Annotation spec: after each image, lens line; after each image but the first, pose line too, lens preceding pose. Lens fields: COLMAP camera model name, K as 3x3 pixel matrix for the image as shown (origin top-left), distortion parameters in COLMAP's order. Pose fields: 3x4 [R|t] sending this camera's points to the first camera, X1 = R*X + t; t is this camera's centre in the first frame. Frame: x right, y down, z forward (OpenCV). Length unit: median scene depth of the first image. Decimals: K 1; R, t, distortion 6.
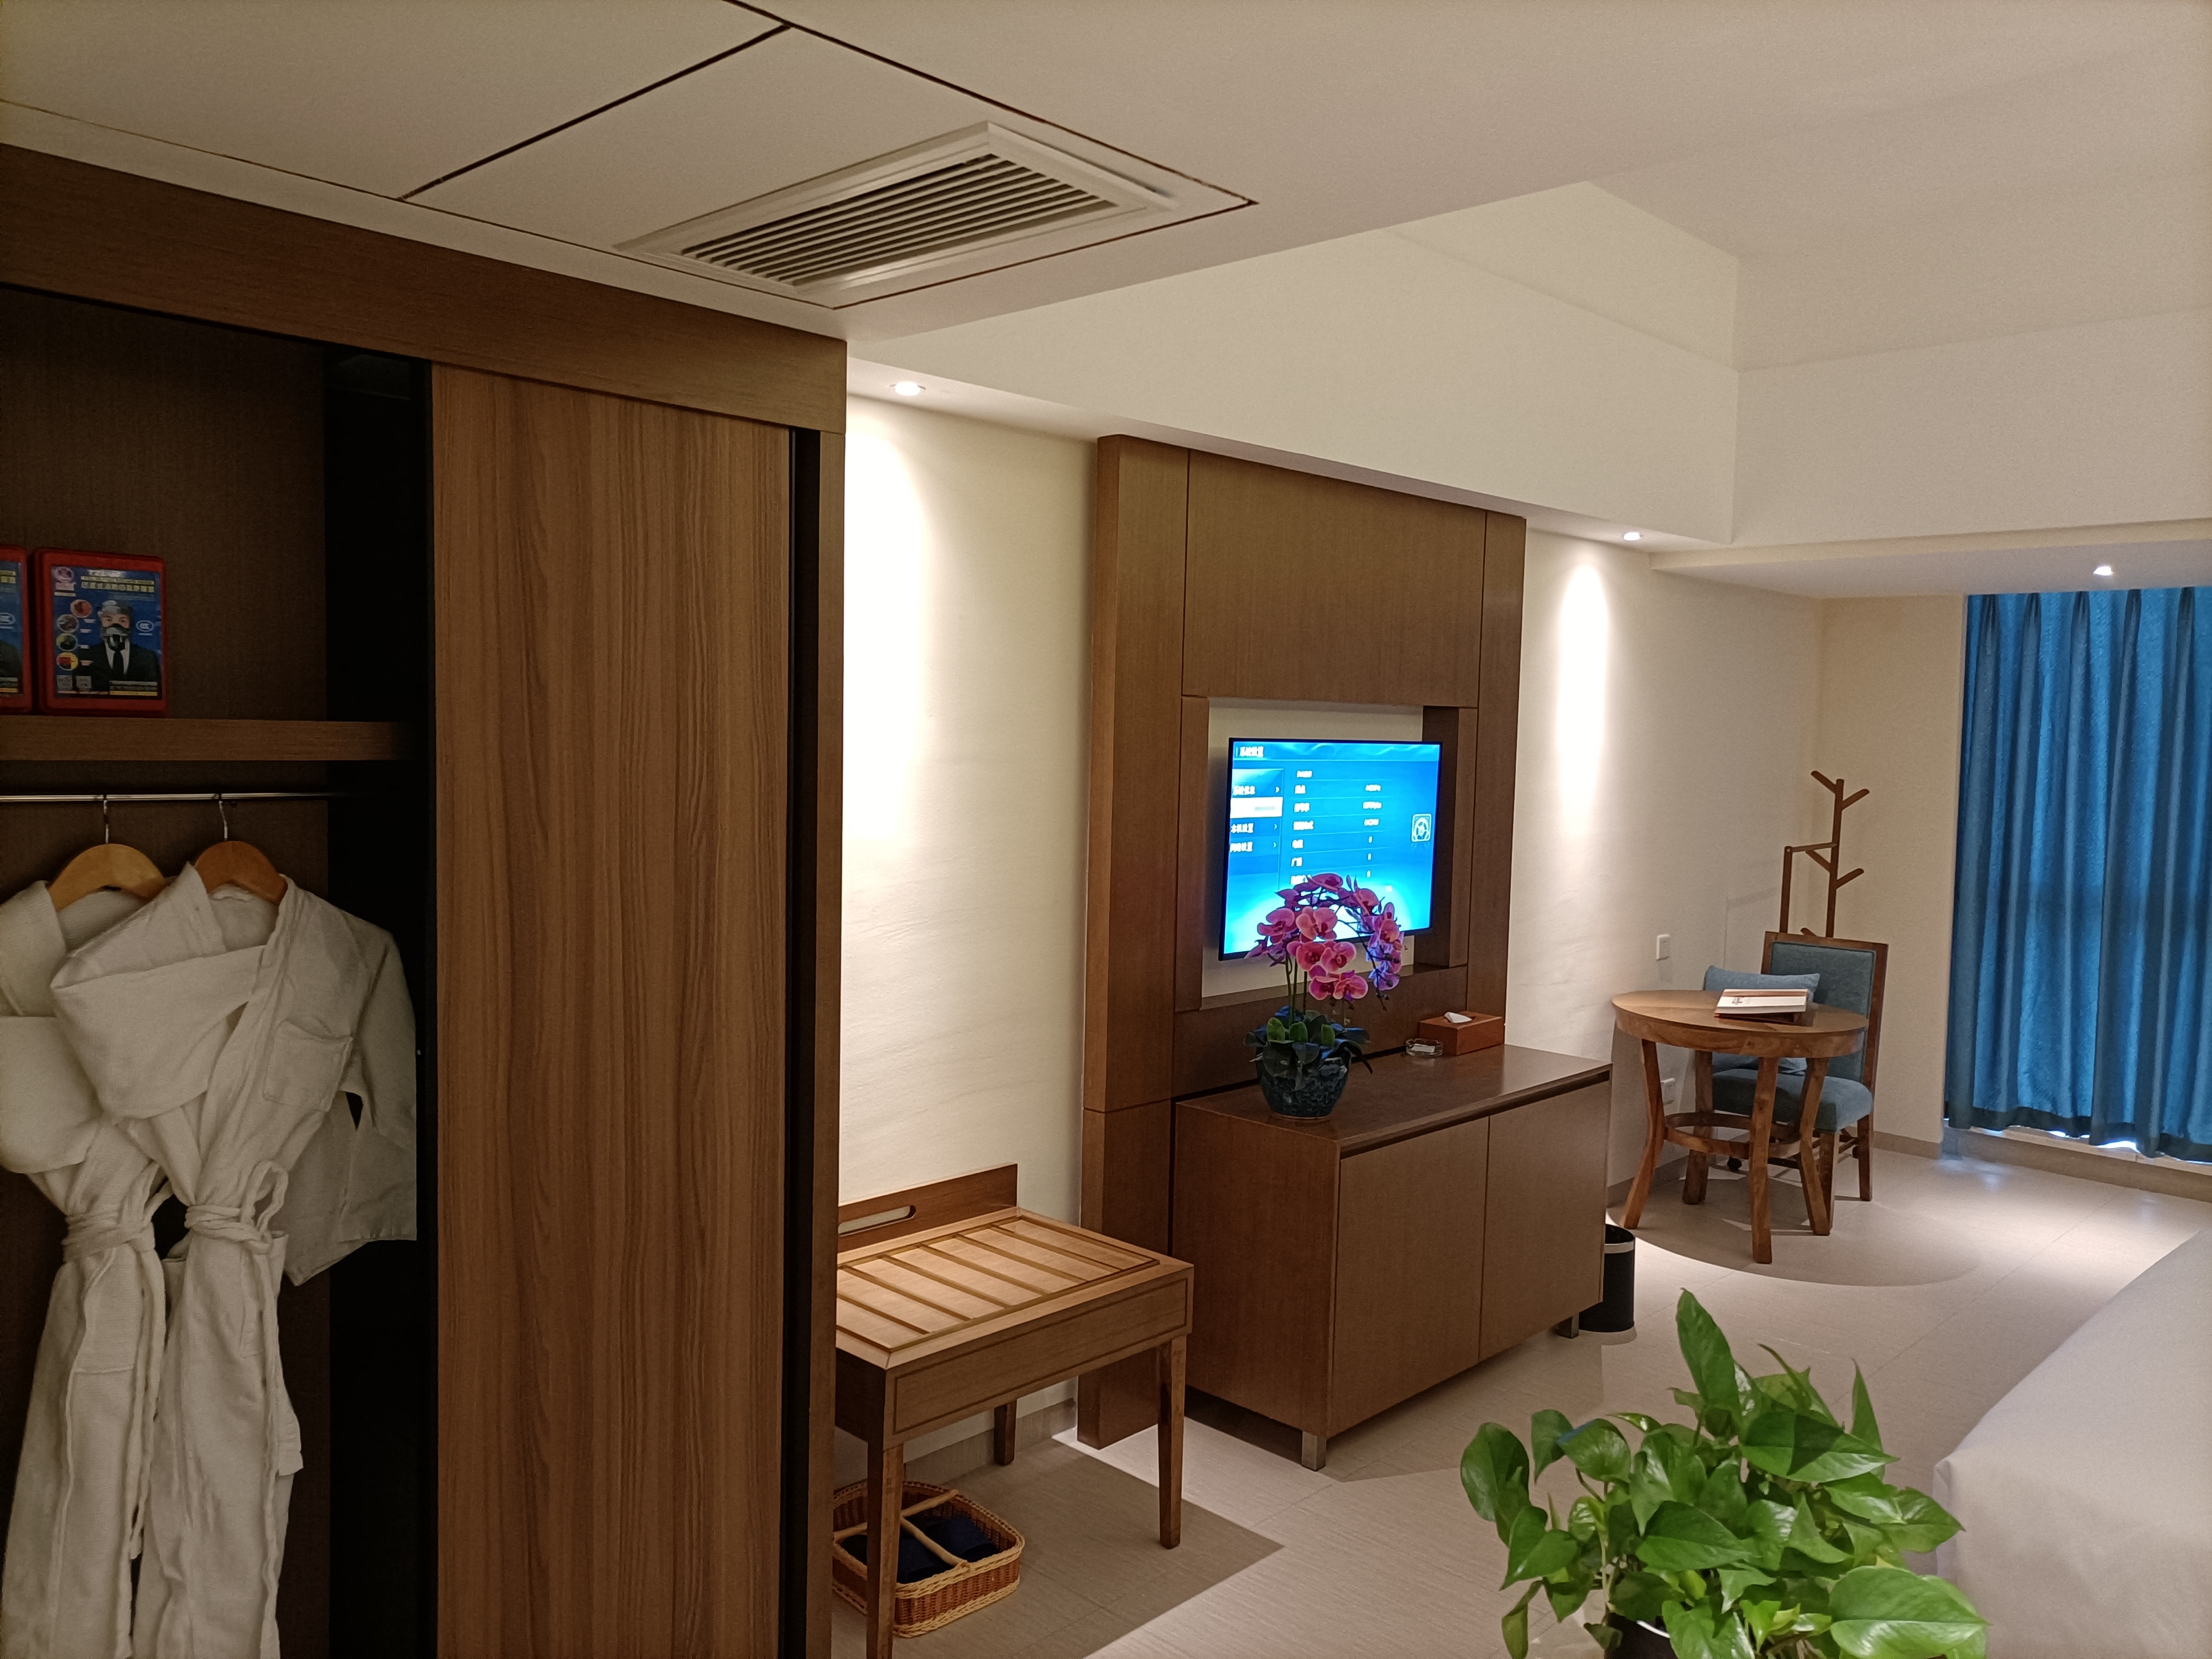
lens RADIAL K [[1669.2, 0, 1087.6], [0, 1669.2, 866.6], [0, 0, 1]] dist [0.044439, -0.017748]
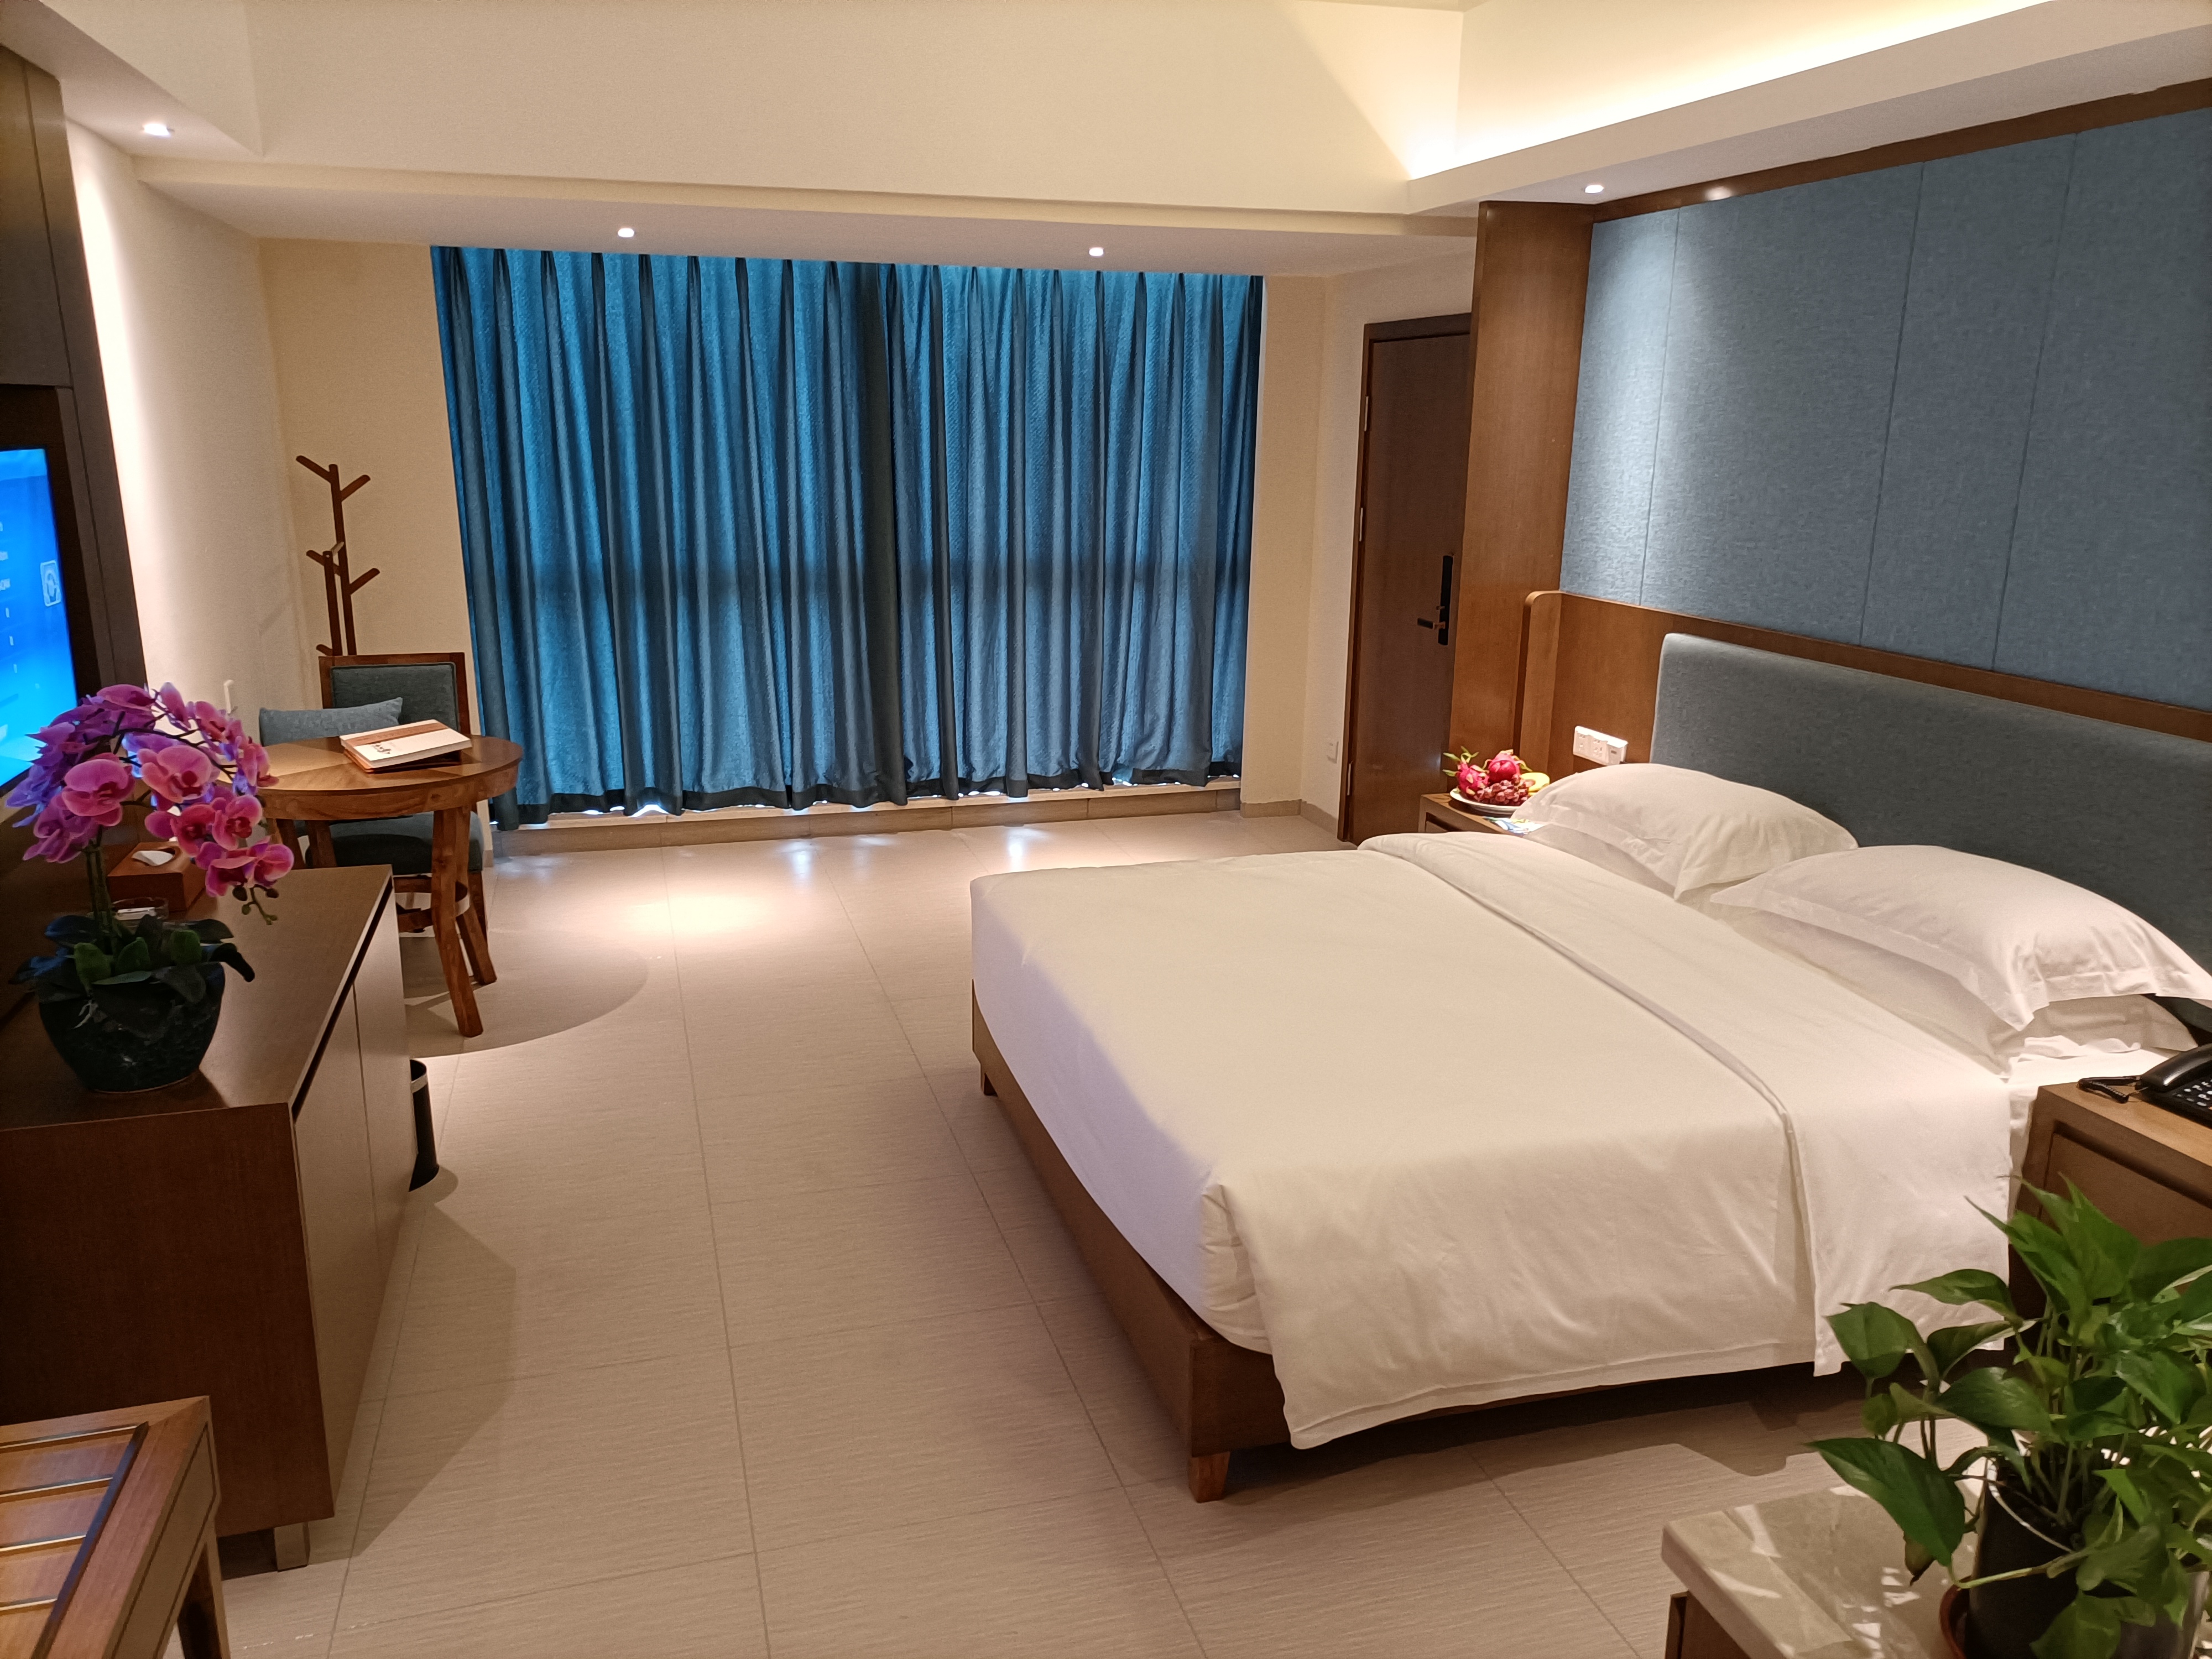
lens RADIAL K [[1669.2, 0, 1106.8], [0, 1669.2, 845.7], [0, 0, 1]] dist [0.044439, -0.017748]
pose [[0.489755, -0.243070, 0.837292, -0.126197], [0.082046, 0.968938, 0.233297, -0.033171], [-0.867991, -0.045562, 0.494485, 0.238653]]
